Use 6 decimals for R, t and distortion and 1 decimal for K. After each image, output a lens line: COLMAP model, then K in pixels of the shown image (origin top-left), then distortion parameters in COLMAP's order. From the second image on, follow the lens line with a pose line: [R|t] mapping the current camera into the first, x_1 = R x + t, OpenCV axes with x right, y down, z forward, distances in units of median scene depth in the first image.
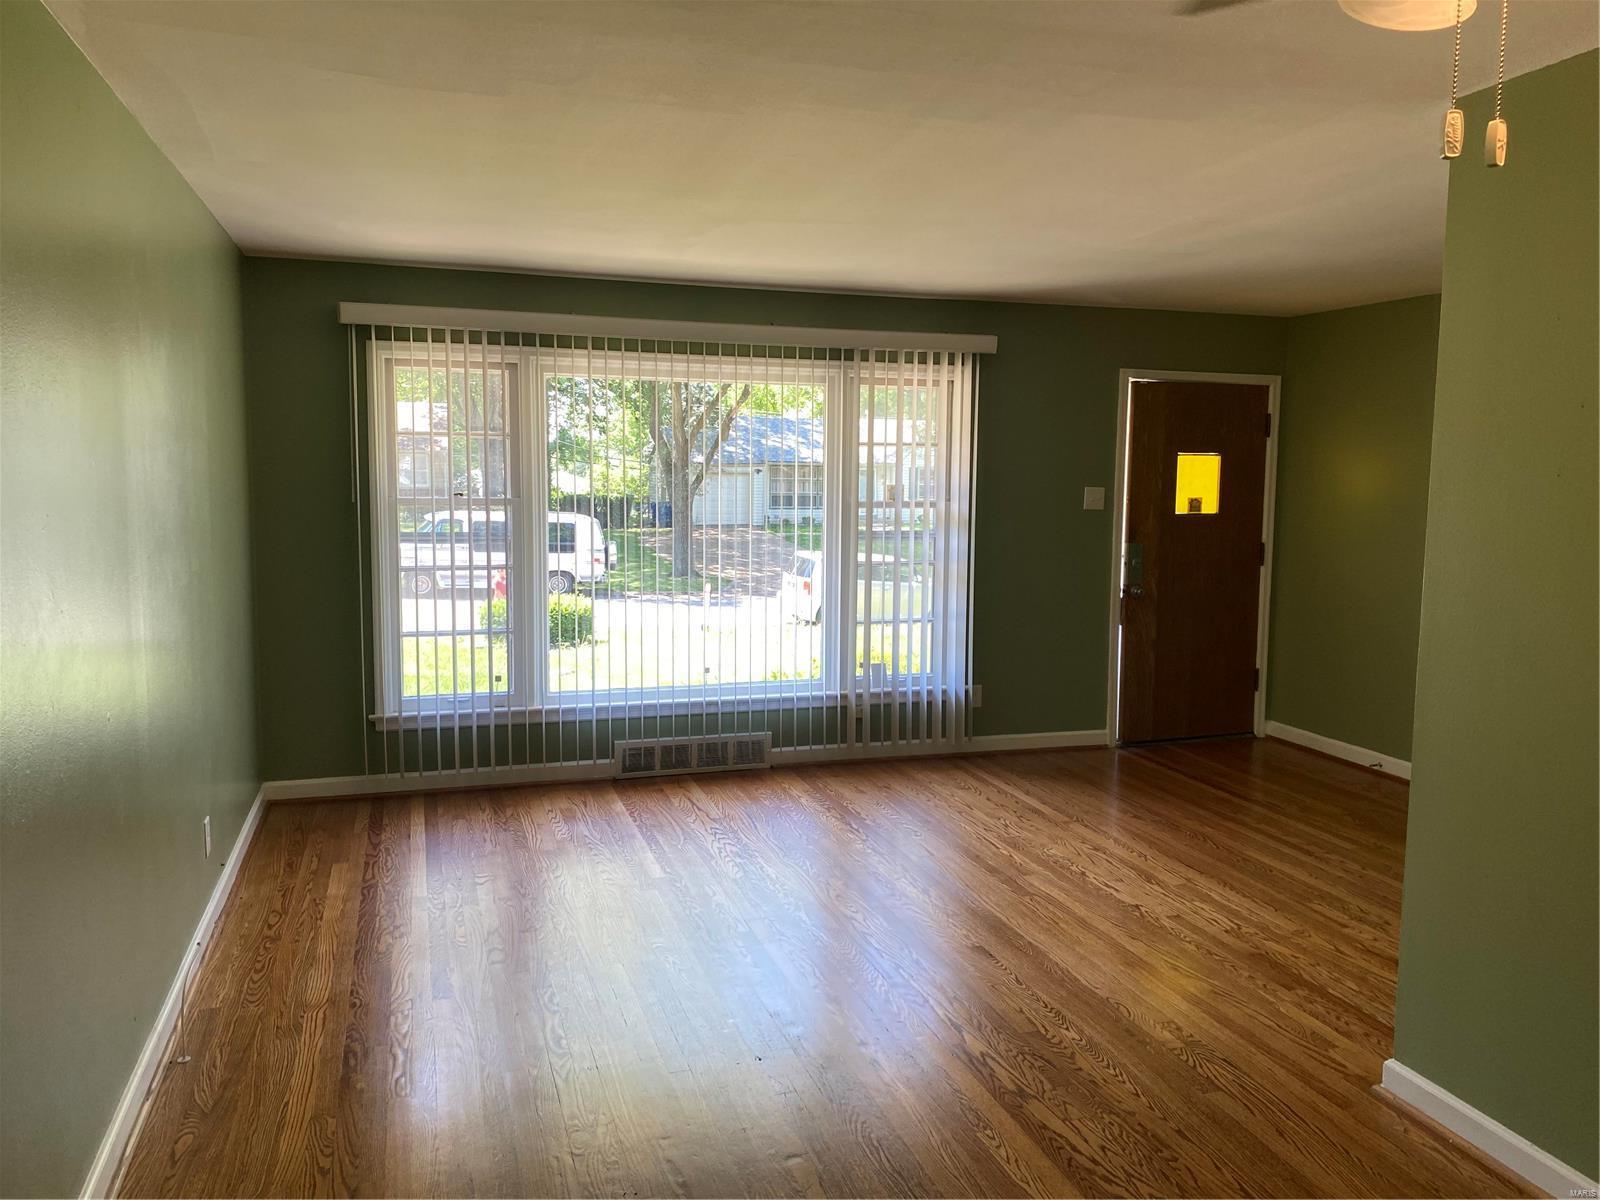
lens RADIAL K [[1230.4, 0, 793.2], [0, 1230.4, 599.4], [0, 0, 1]] dist [0.013987, -0.007492]
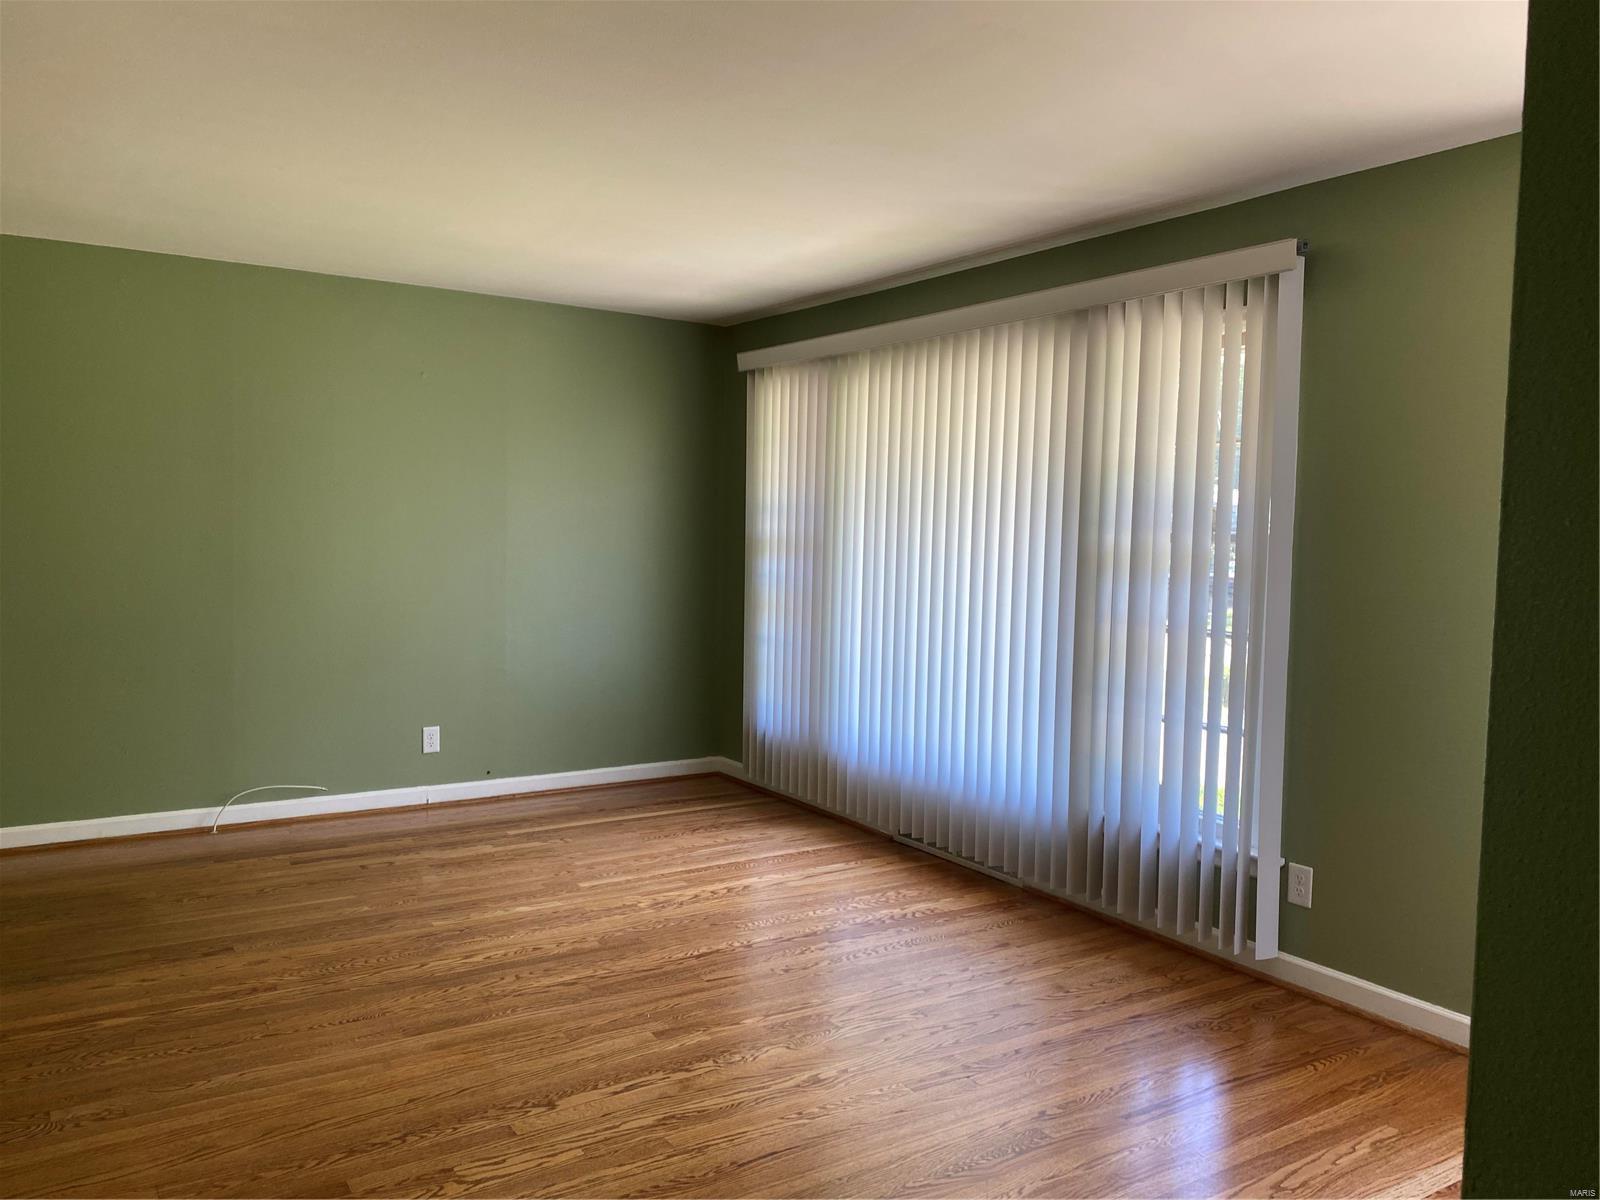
lens RADIAL K [[1230.4, 0, 793.6], [0, 1230.4, 596.7], [0, 0, 1]] dist [0.013987, -0.007492]
pose [[0.271393, 0.061142, -0.960525, 0.755265], [-0.127864, 0.991425, 0.026981, -0.049213], [0.953937, 0.115494, 0.276884, 0.726344]]
